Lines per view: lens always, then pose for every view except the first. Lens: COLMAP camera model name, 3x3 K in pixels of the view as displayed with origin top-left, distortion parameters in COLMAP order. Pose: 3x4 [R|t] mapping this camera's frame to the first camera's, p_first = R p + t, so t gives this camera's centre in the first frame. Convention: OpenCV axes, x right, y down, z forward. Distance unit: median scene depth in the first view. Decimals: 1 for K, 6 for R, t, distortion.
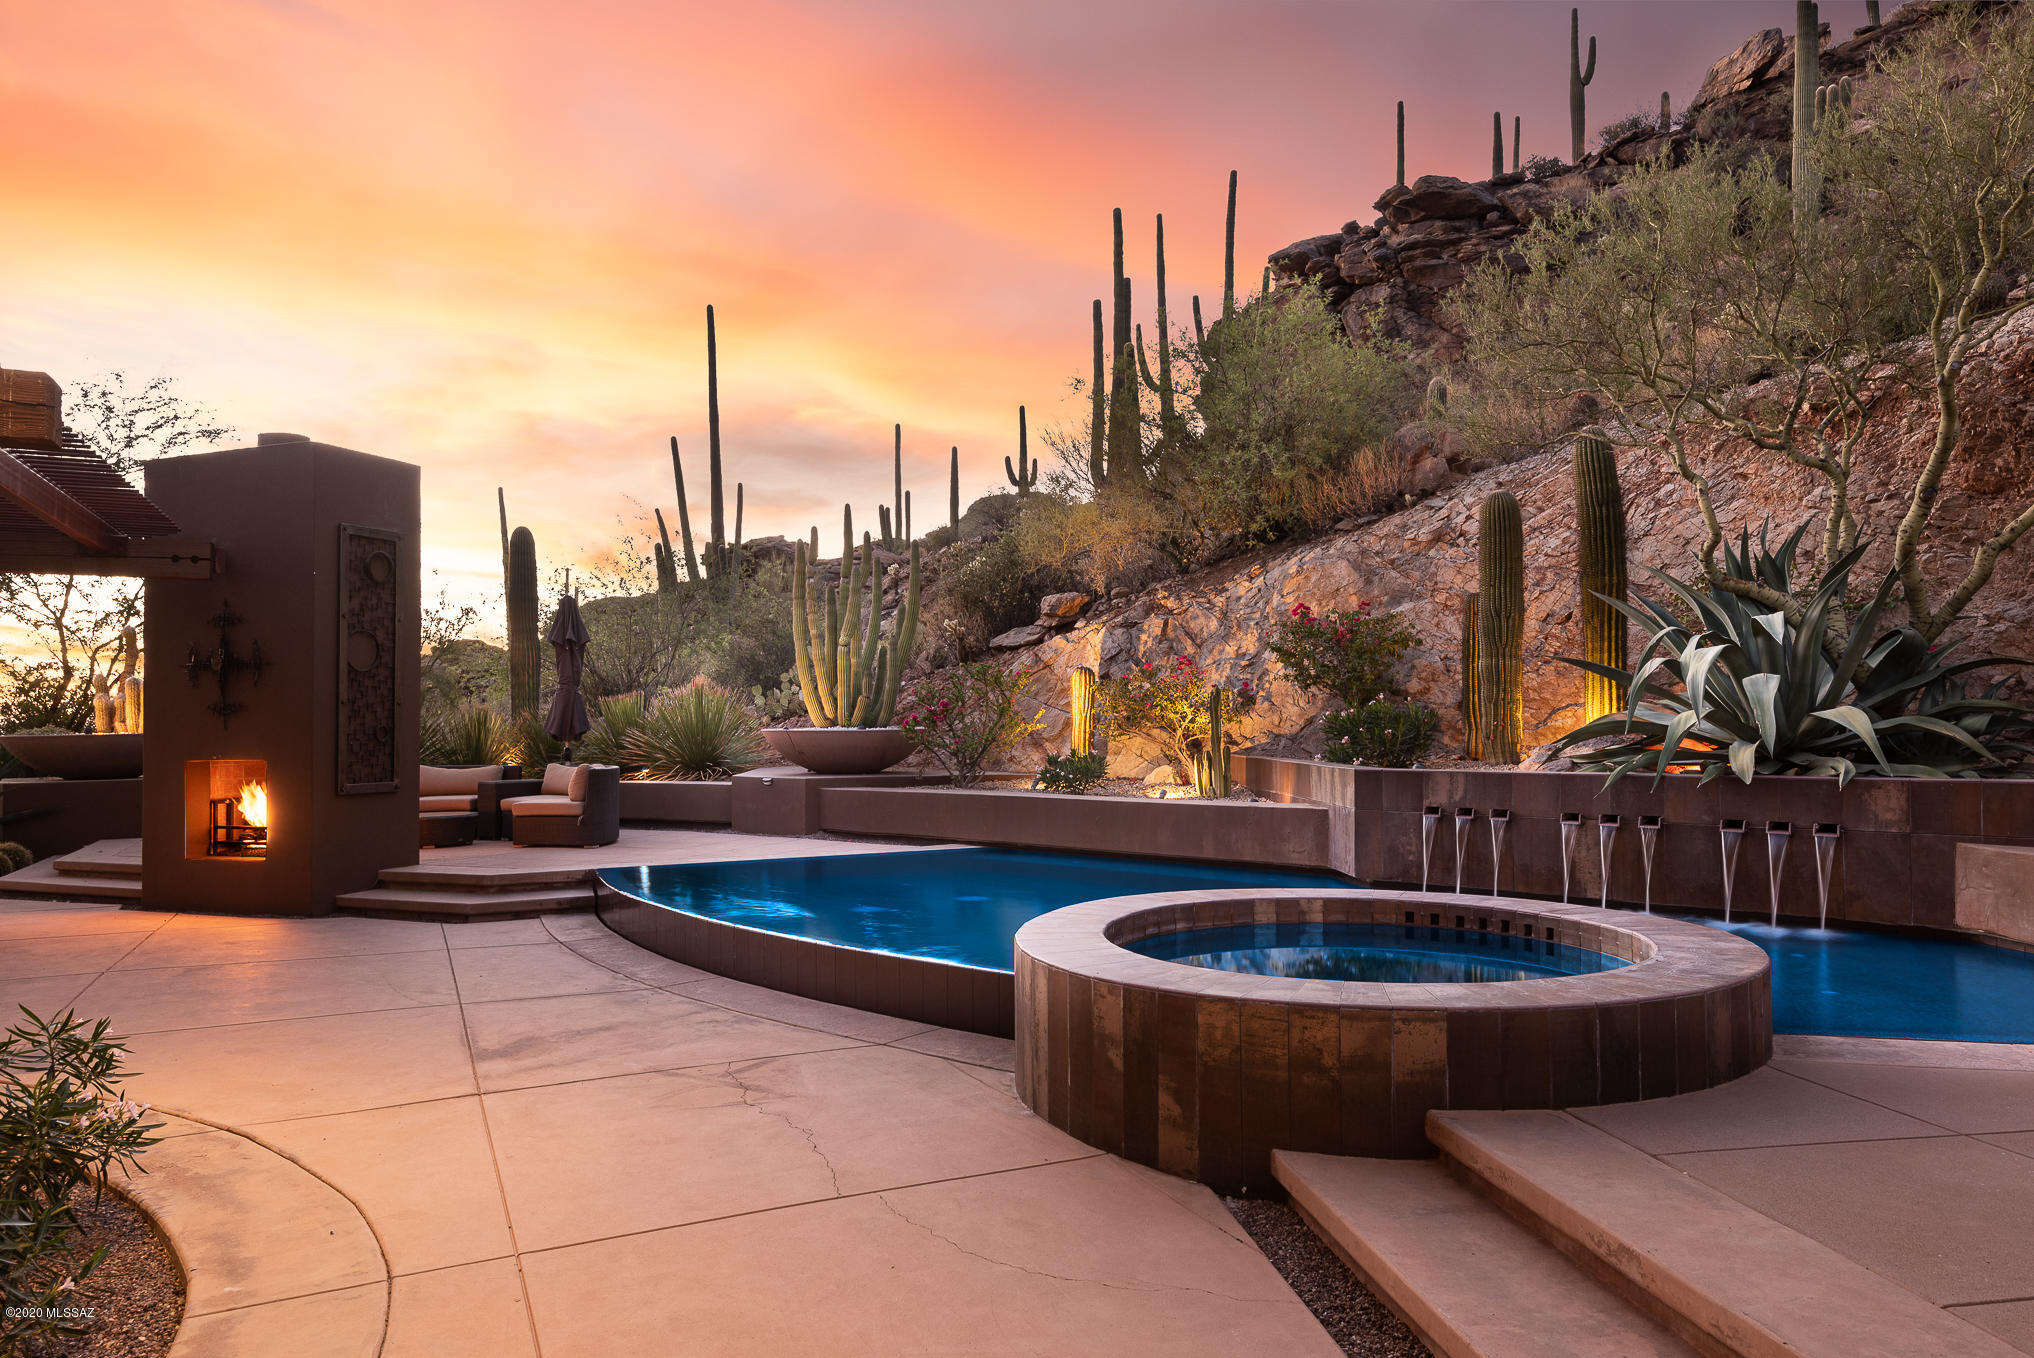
lens RADIAL K [[1334.7, 0, 1066.2], [0, 1334.7, 556.0], [0, 0, 1]] dist [0.002673, -0.000914]
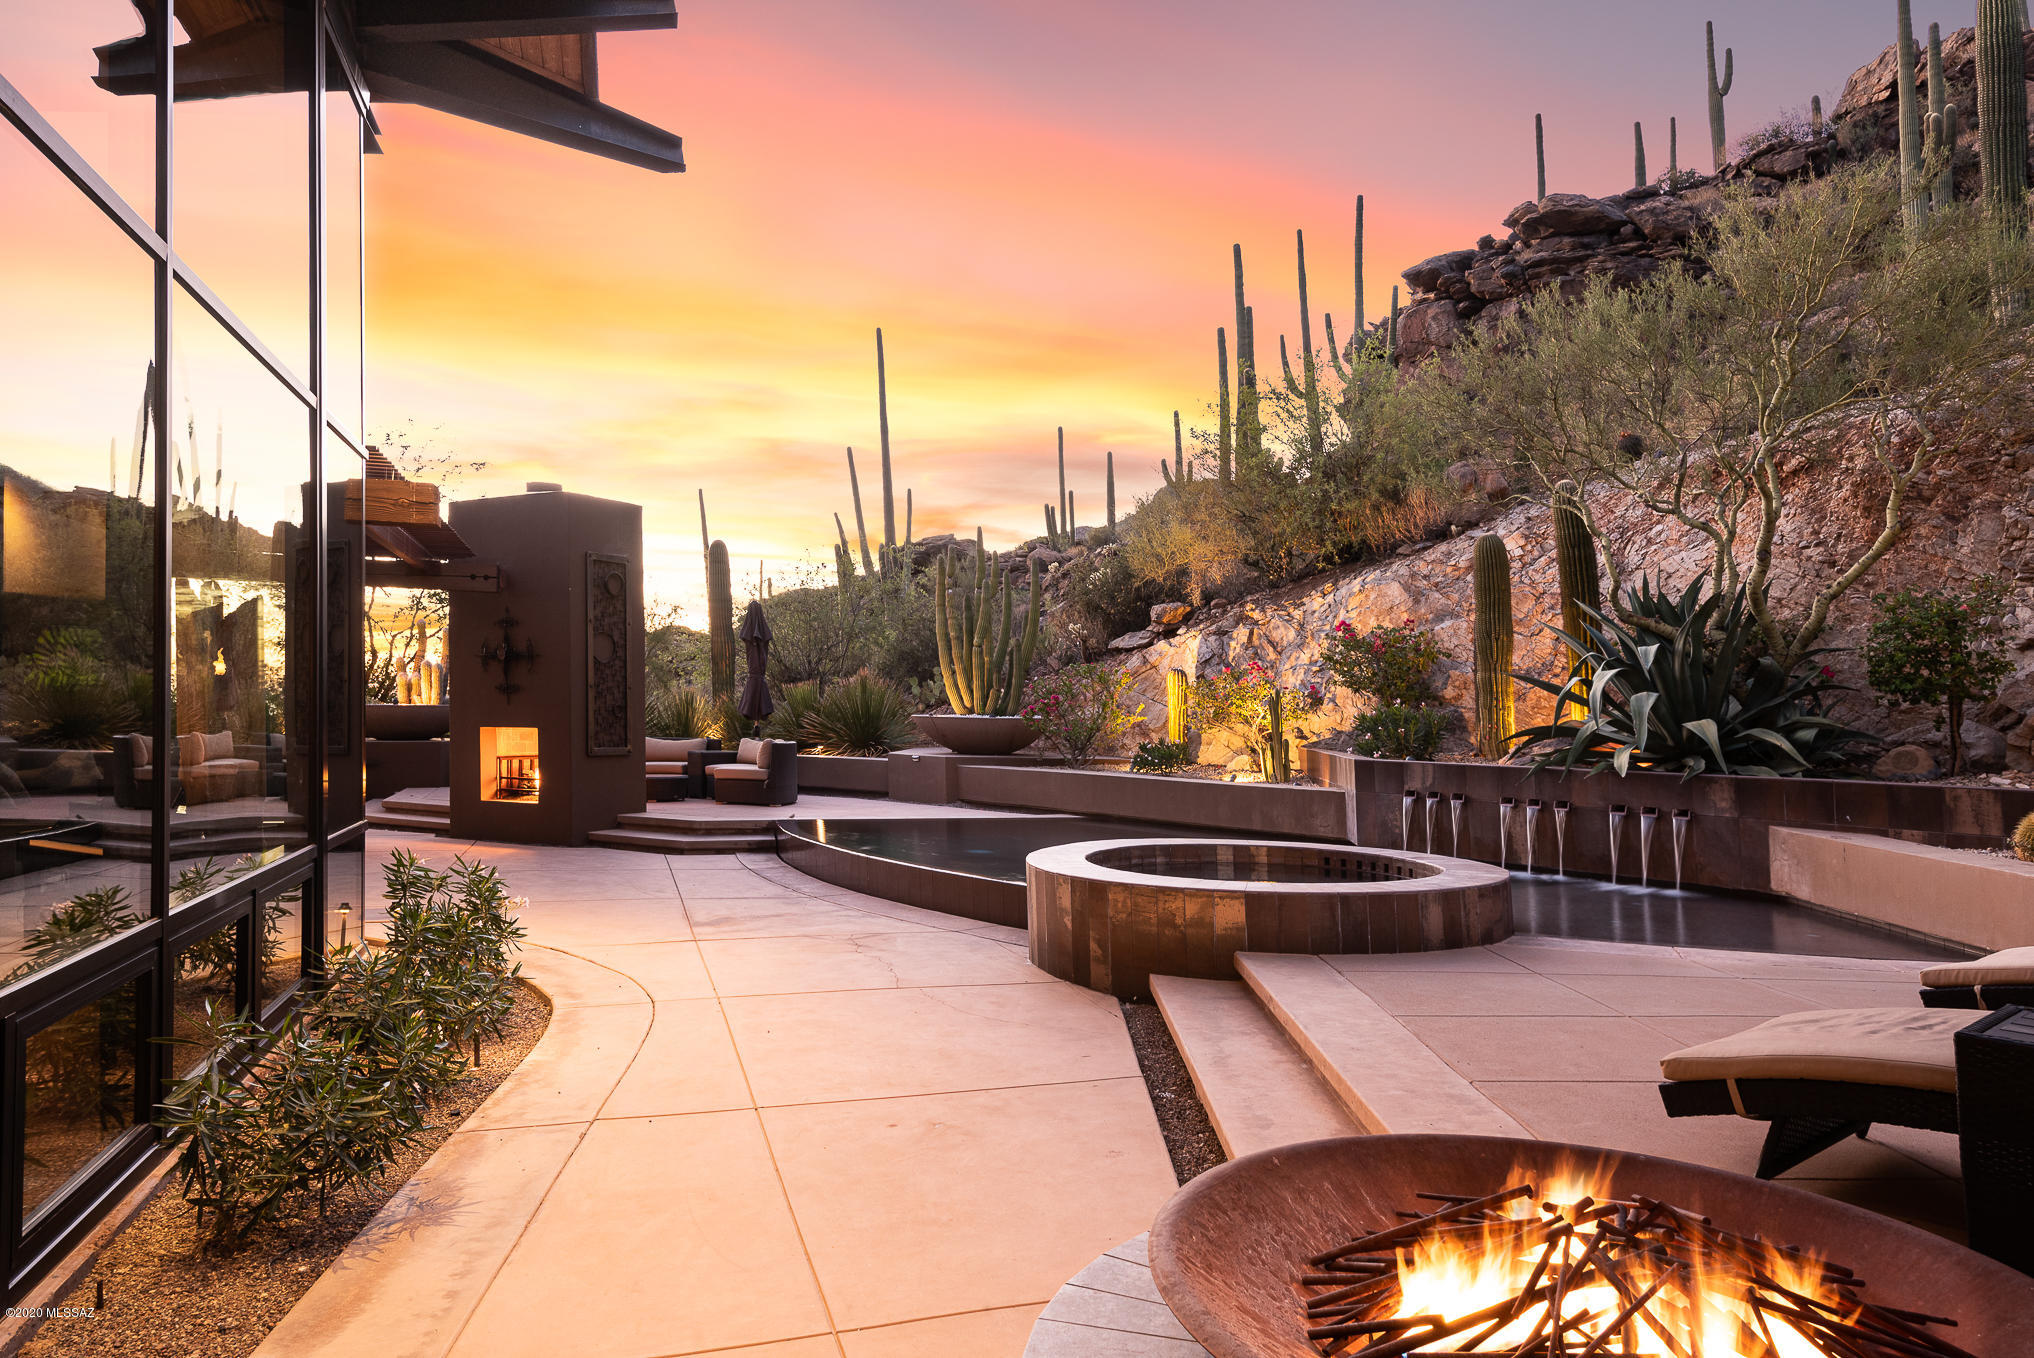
lens RADIAL K [[1332.7, 0, 1017.0], [0, 1332.7, 679.0], [0, 0, 1]] dist [-0.006163, -0.002052]
pose [[0.985738, 0.022158, -0.166821, 0.069945], [-0.005693, 0.995118, 0.098532, -0.022129], [0.168190, -0.096177, 0.981051, -0.165324]]
